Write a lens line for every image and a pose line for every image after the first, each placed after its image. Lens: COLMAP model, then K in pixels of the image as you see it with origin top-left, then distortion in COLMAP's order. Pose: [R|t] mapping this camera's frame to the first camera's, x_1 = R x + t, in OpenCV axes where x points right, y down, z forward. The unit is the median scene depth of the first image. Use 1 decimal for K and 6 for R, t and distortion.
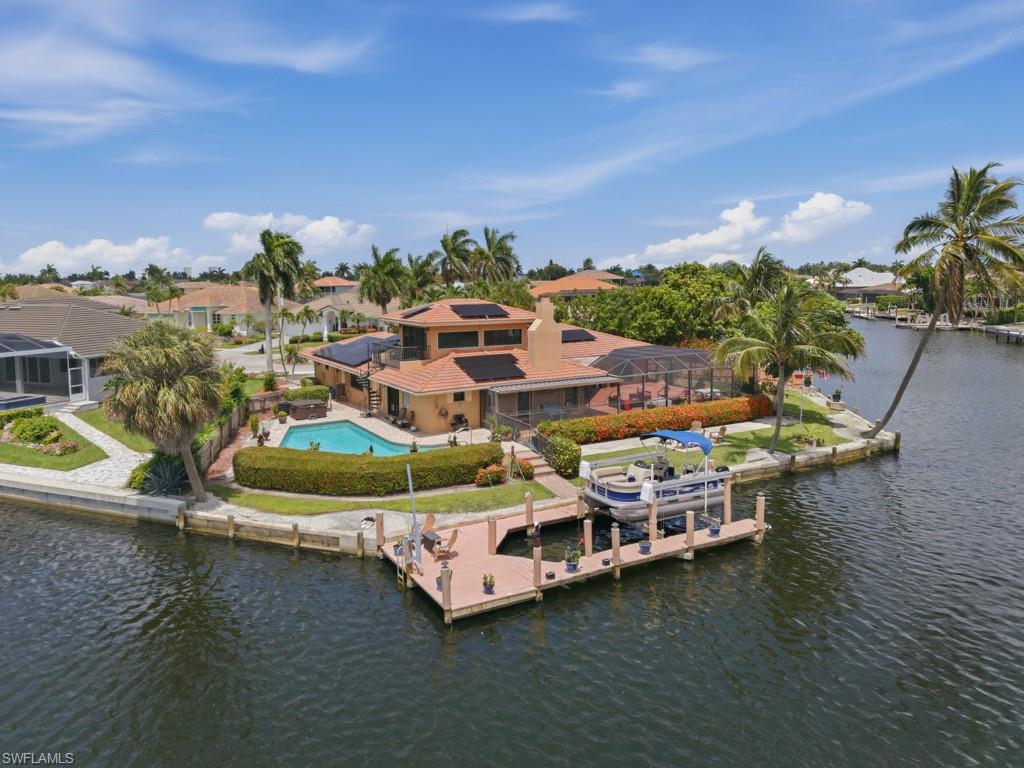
lens RADIAL K [[721.5, 0, 494.9], [0, 721.5, 344.3], [0, 0, 1]] dist [0.010125, -0.001273]
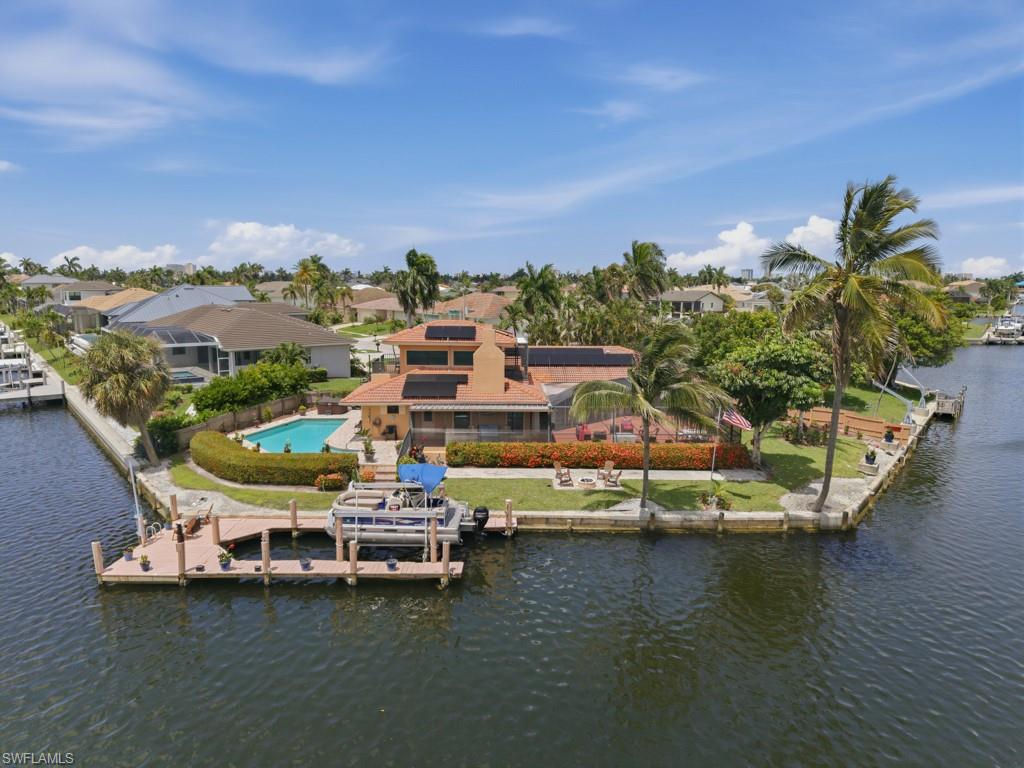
lens RADIAL K [[686.8, 0, 512.0], [0, 686.8, 384.0], [0, 0, 1]] dist [0.011385, -0.001588]
pose [[0.877210, 0.088560, -0.471868, 0.715510], [-0.060447, 0.995392, 0.074443, -0.067254], [0.476286, -0.036780, 0.878521, 0.177115]]
